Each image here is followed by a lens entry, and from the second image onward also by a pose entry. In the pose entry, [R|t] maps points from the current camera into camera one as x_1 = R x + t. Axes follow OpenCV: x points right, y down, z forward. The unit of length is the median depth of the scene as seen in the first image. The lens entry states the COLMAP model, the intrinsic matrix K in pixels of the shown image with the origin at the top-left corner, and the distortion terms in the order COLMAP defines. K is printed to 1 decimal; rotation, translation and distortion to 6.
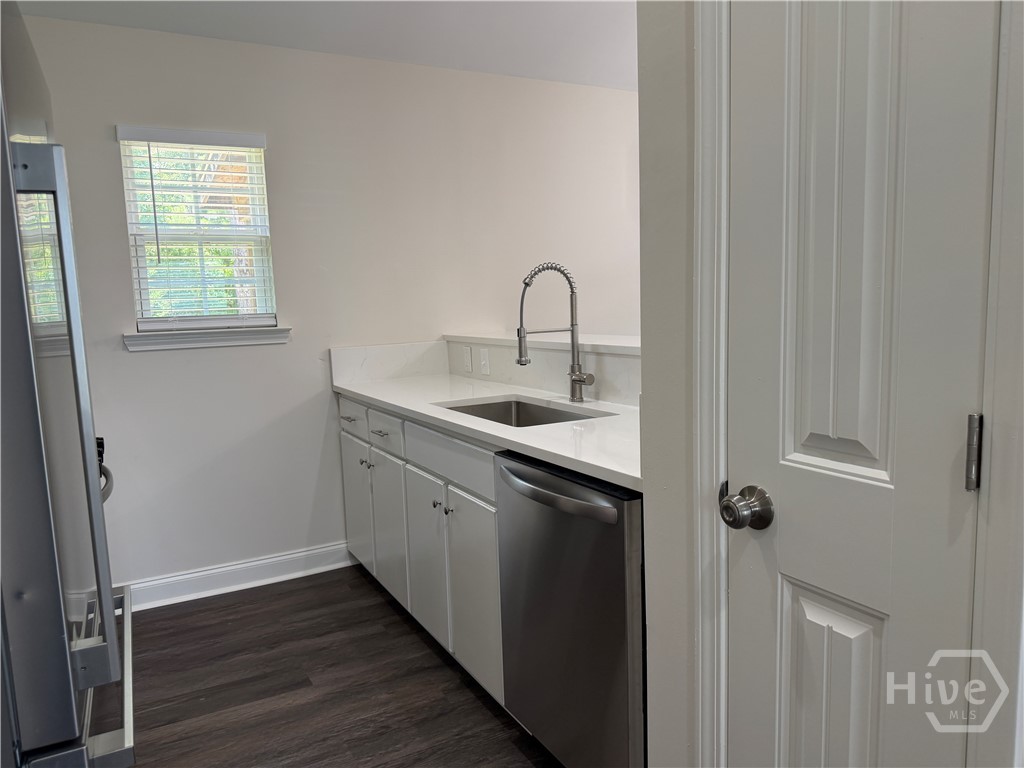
lens RADIAL K [[722.5, 0, 506.1], [0, 722.5, 386.4], [0, 0, 1]] dist [0.078323, -0.100665]
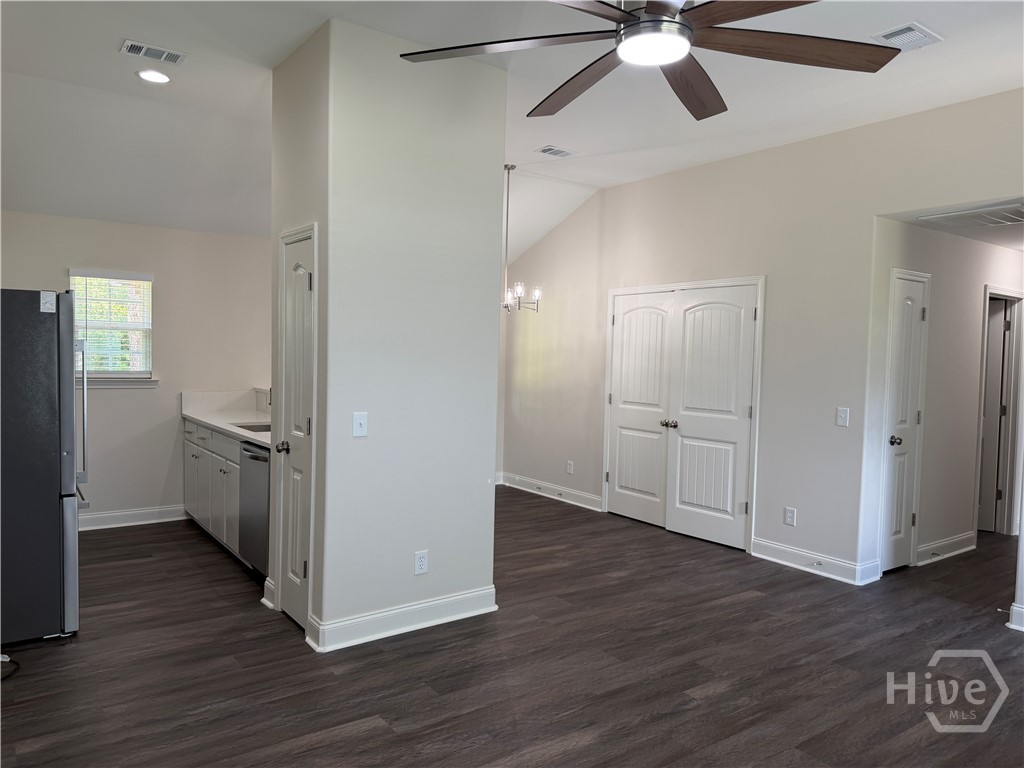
lens RADIAL K [[722.5, 0, 506.1], [0, 722.5, 386.4], [0, 0, 1]] dist [0.078323, -0.100665]
pose [[0.990620, 0.052913, 0.125986, 0.342611], [-0.043629, 0.996203, -0.075338, 0.034528], [-0.129494, 0.069134, 0.989167, -0.944948]]
